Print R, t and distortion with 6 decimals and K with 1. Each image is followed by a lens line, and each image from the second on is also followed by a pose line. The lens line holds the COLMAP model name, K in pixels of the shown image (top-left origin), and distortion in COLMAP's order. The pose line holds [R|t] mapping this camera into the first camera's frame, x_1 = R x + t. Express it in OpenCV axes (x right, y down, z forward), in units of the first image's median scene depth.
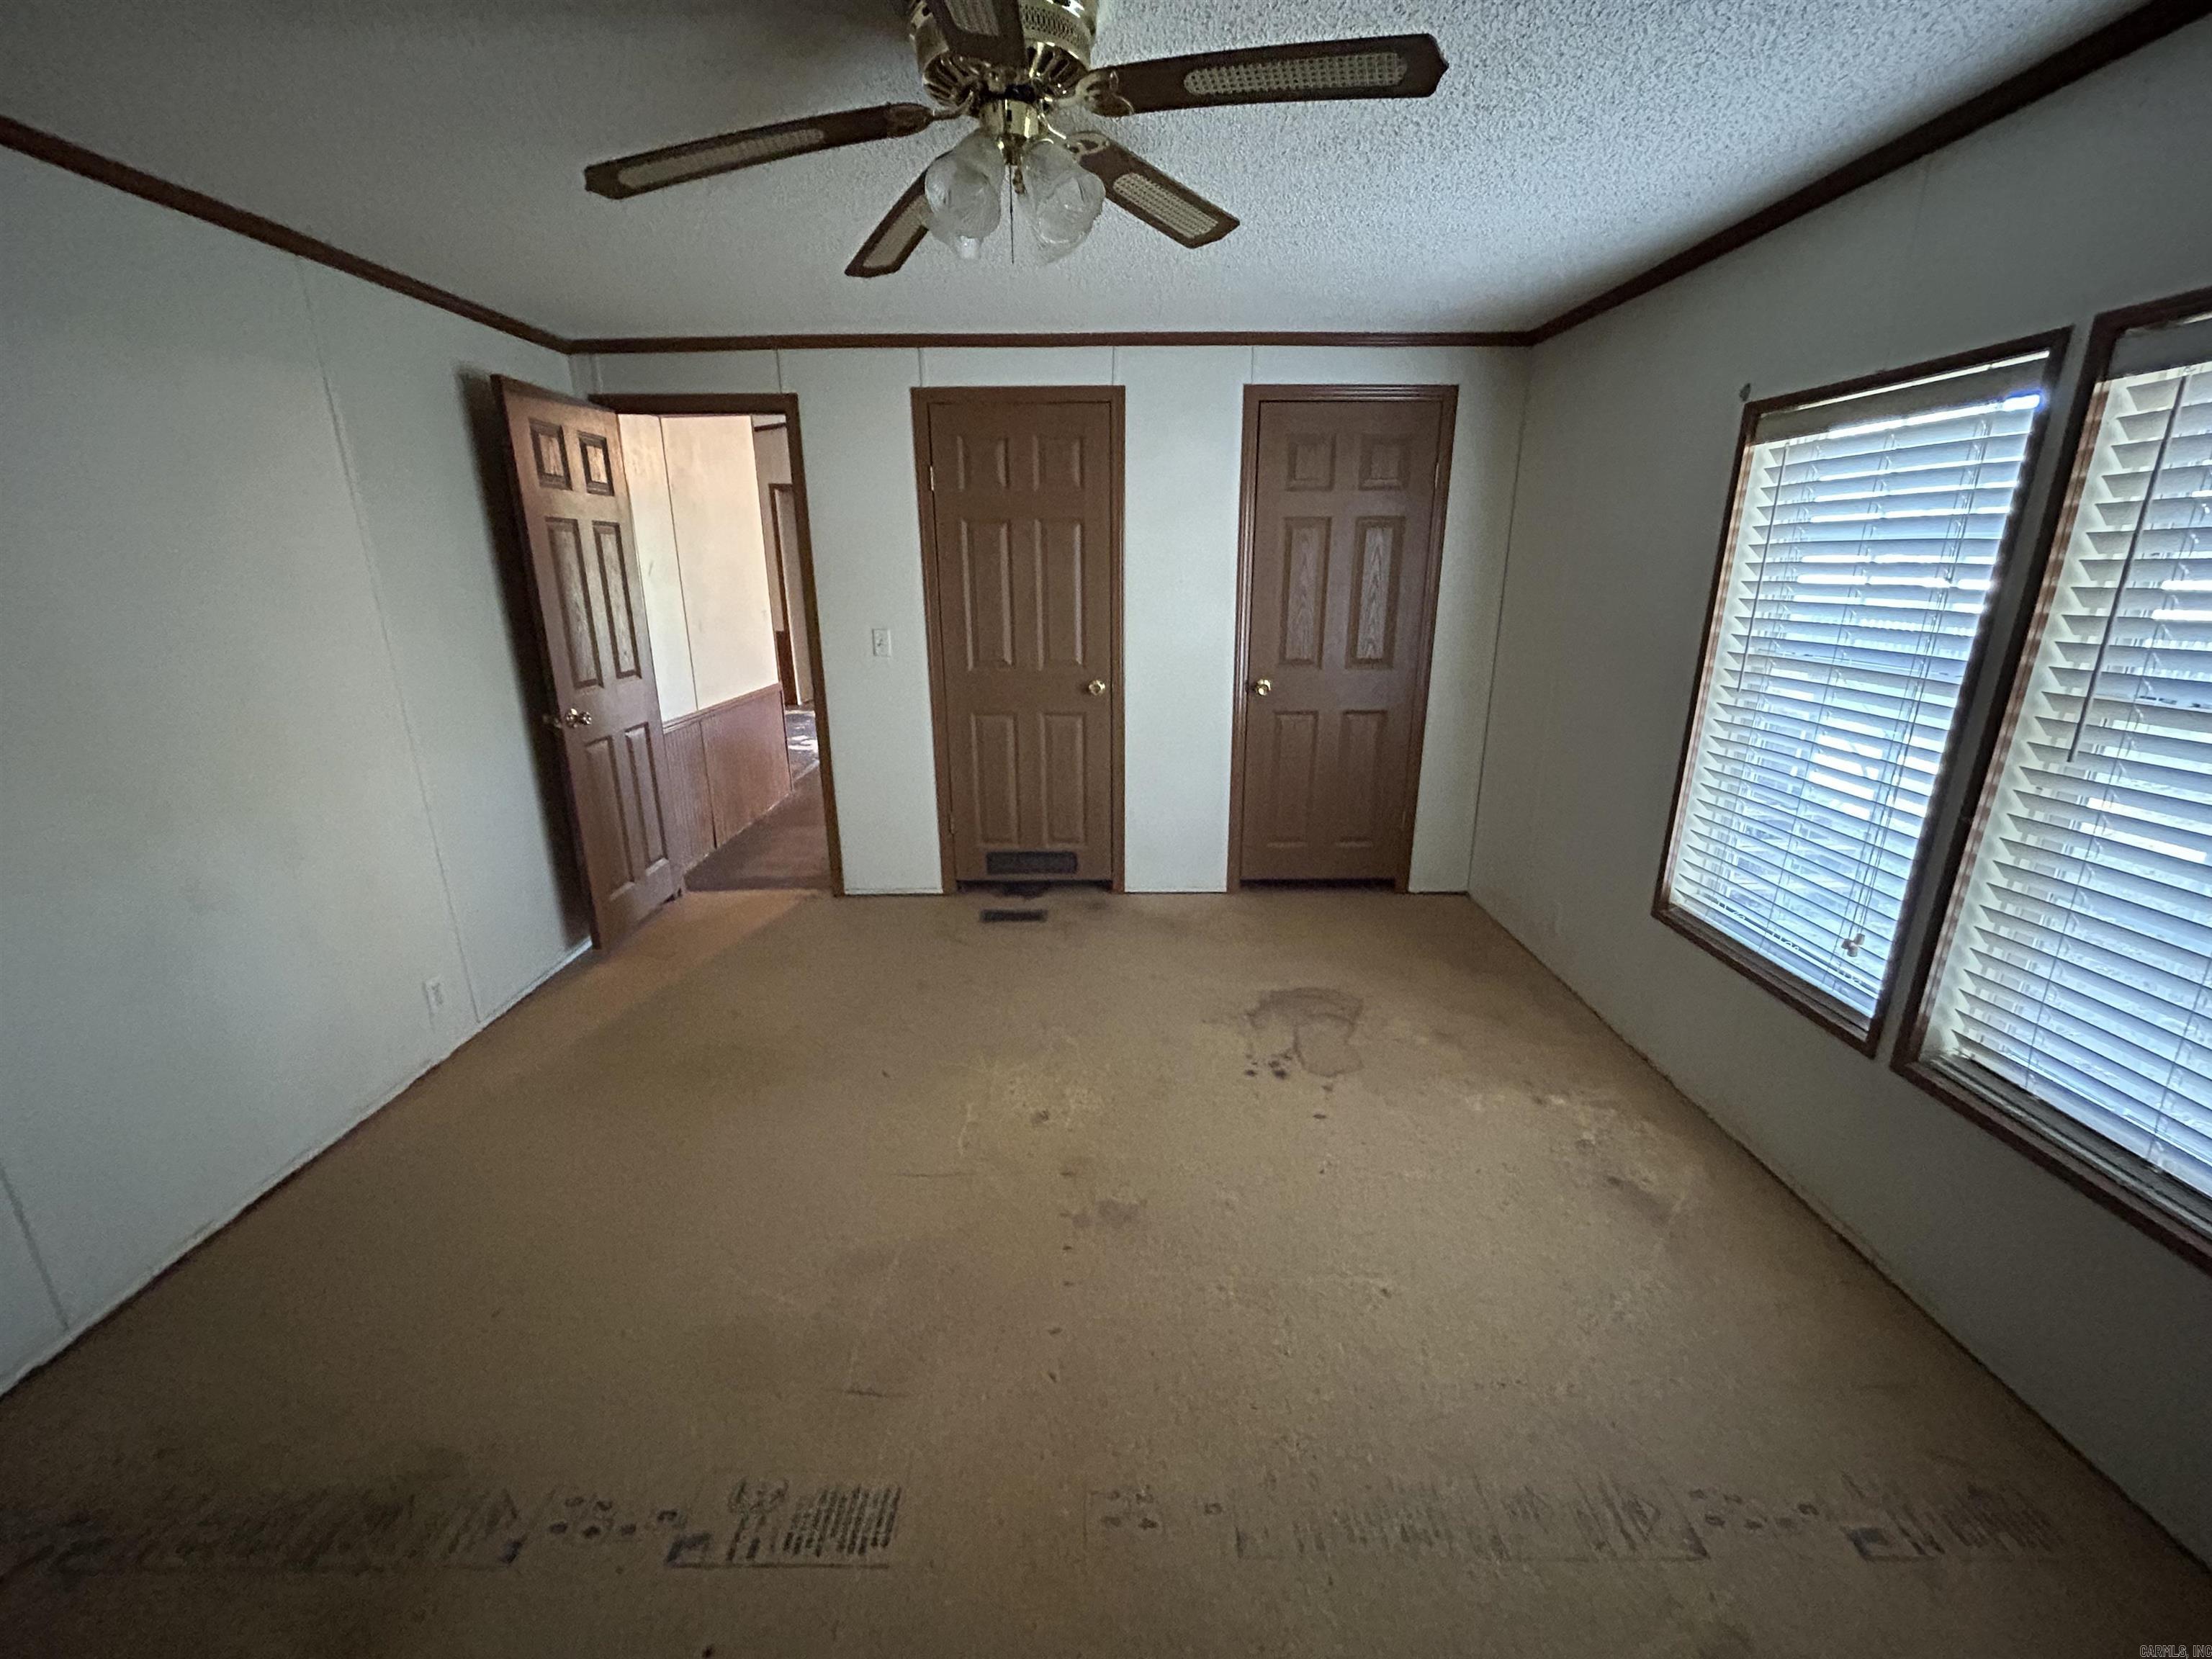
lens RADIAL K [[886.6, 0, 1096.2], [0, 886.6, 821.9], [0, 0, 1]] dist [-0.001343, 0.000302]
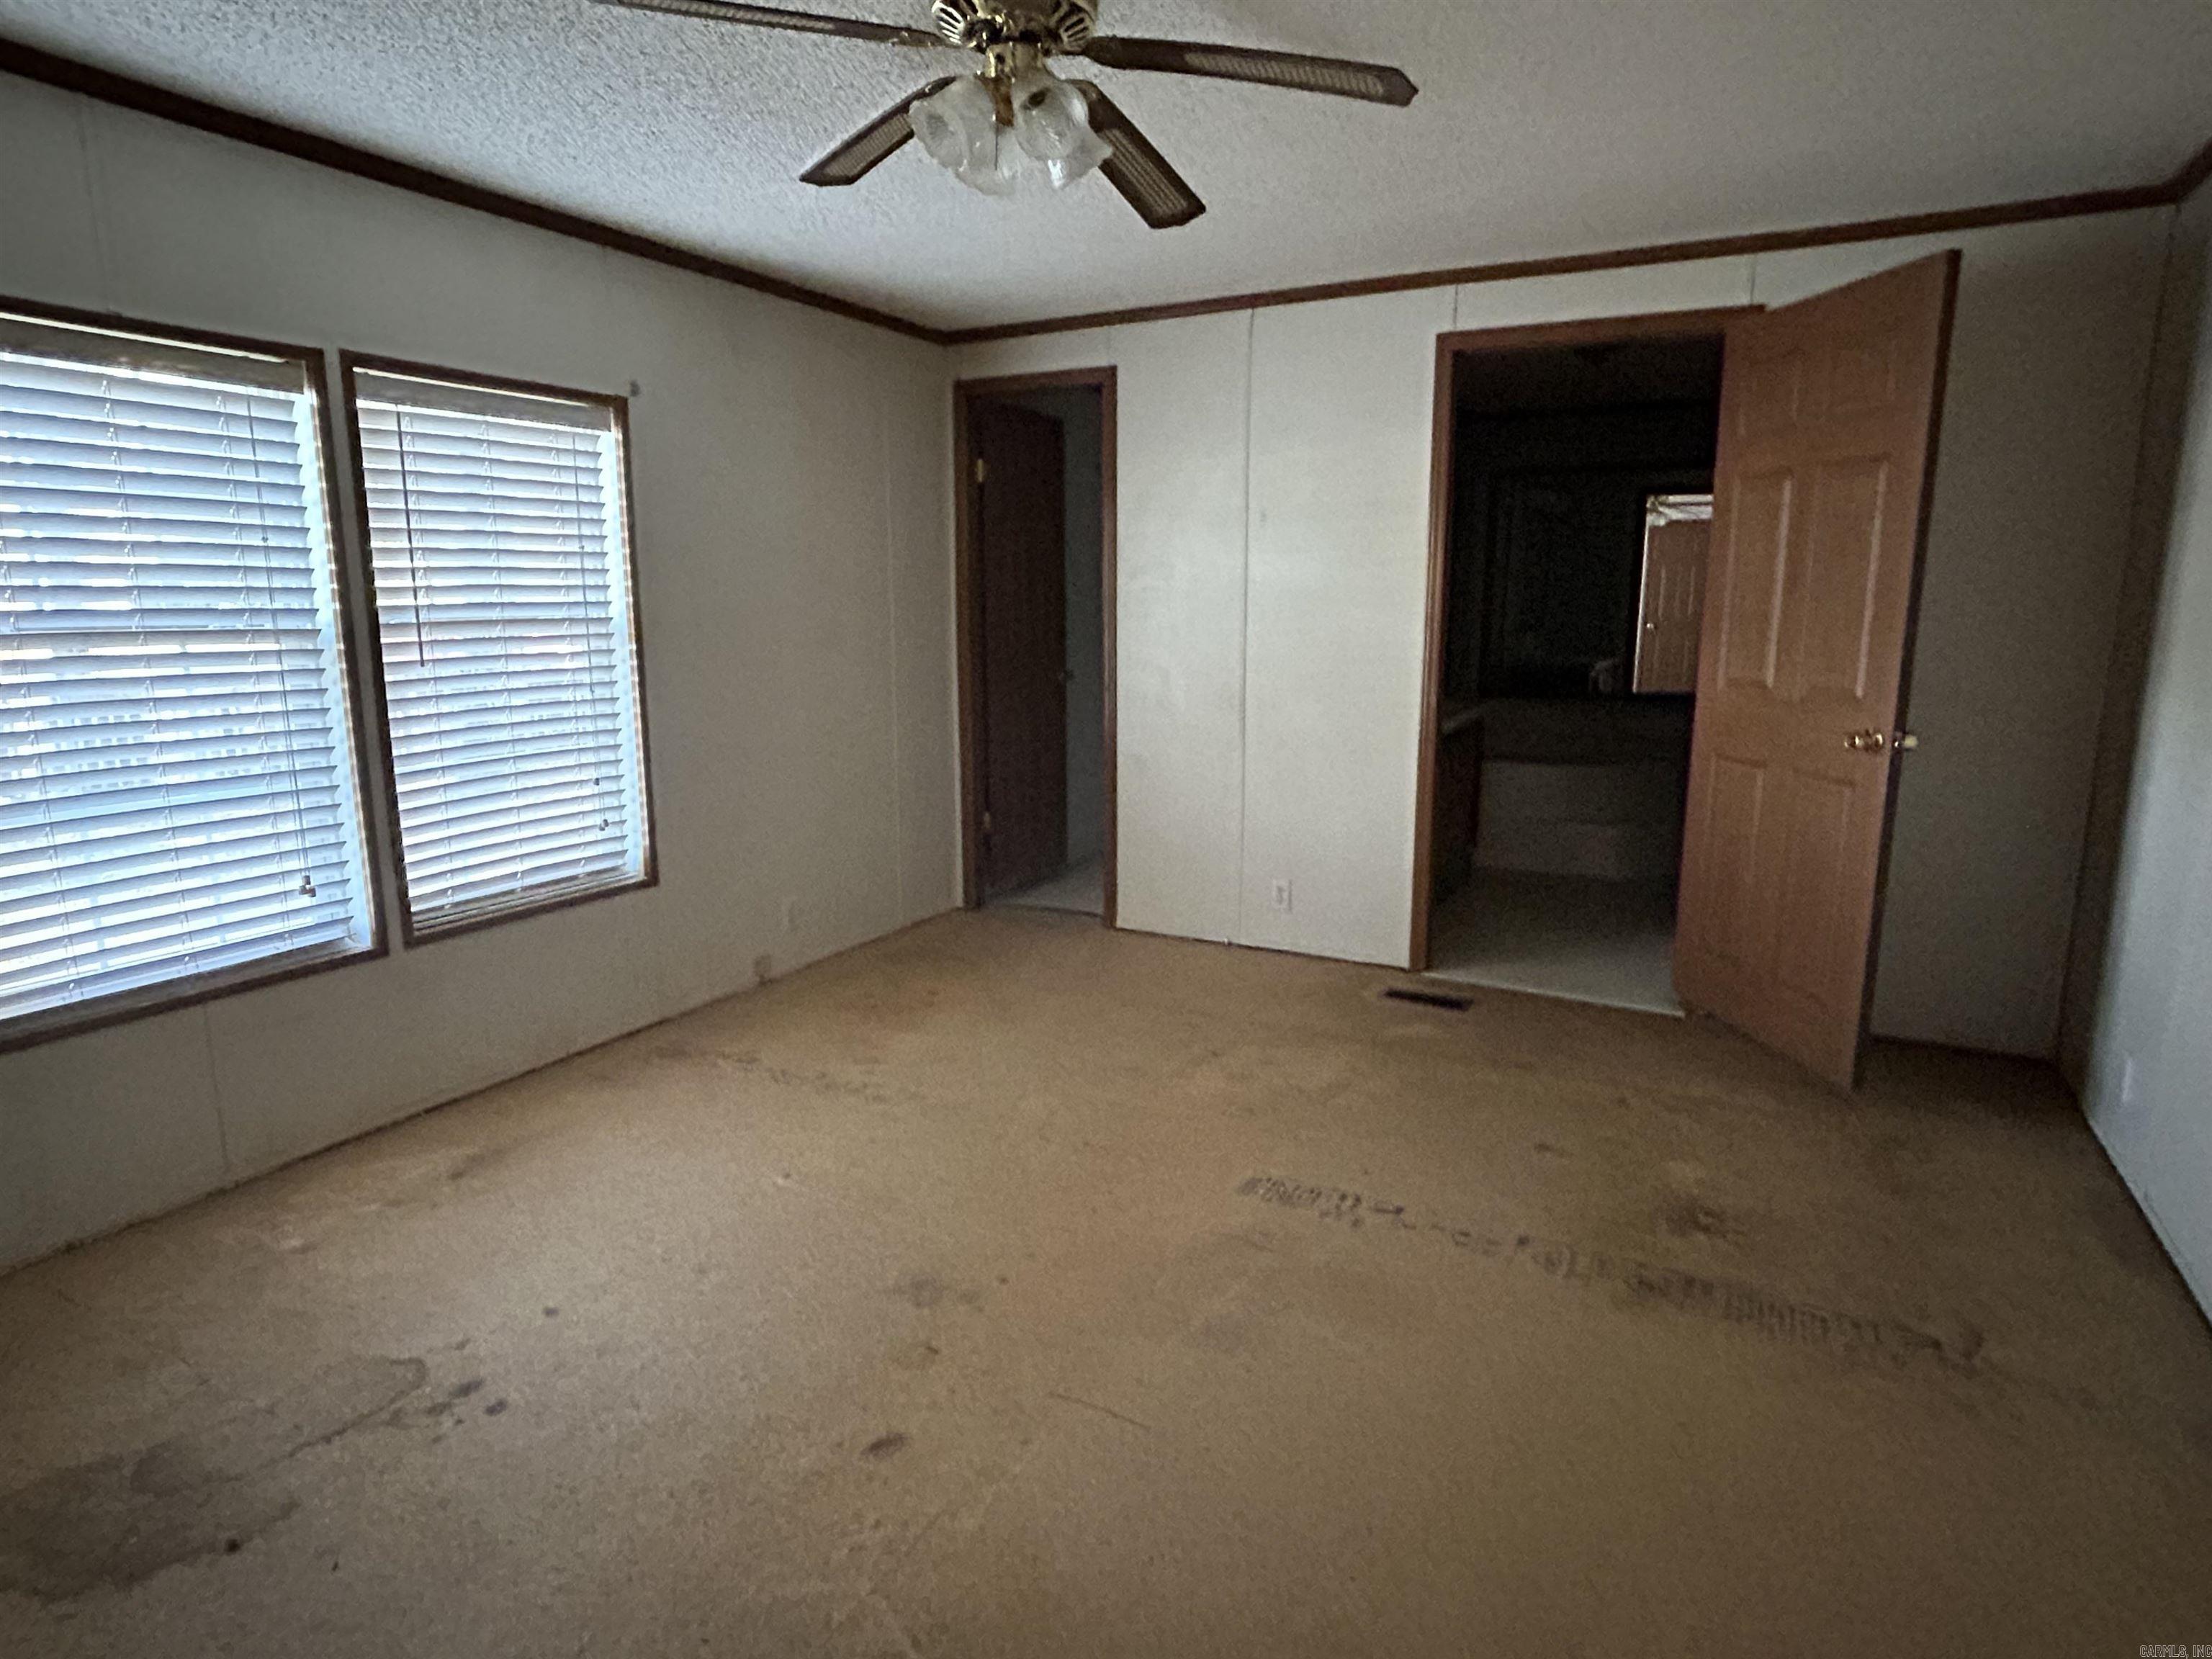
lens RADIAL K [[1236.4, 0, 1105.8], [0, 1236.4, 809.7], [0, 0, 1]] dist [0.001695, 0.000457]
pose [[-0.880263, -0.072697, 0.468885, -0.638119], [0.141313, 0.903184, 0.405327, -0.399307], [-0.452955, 0.423054, -0.784766, 1.681910]]
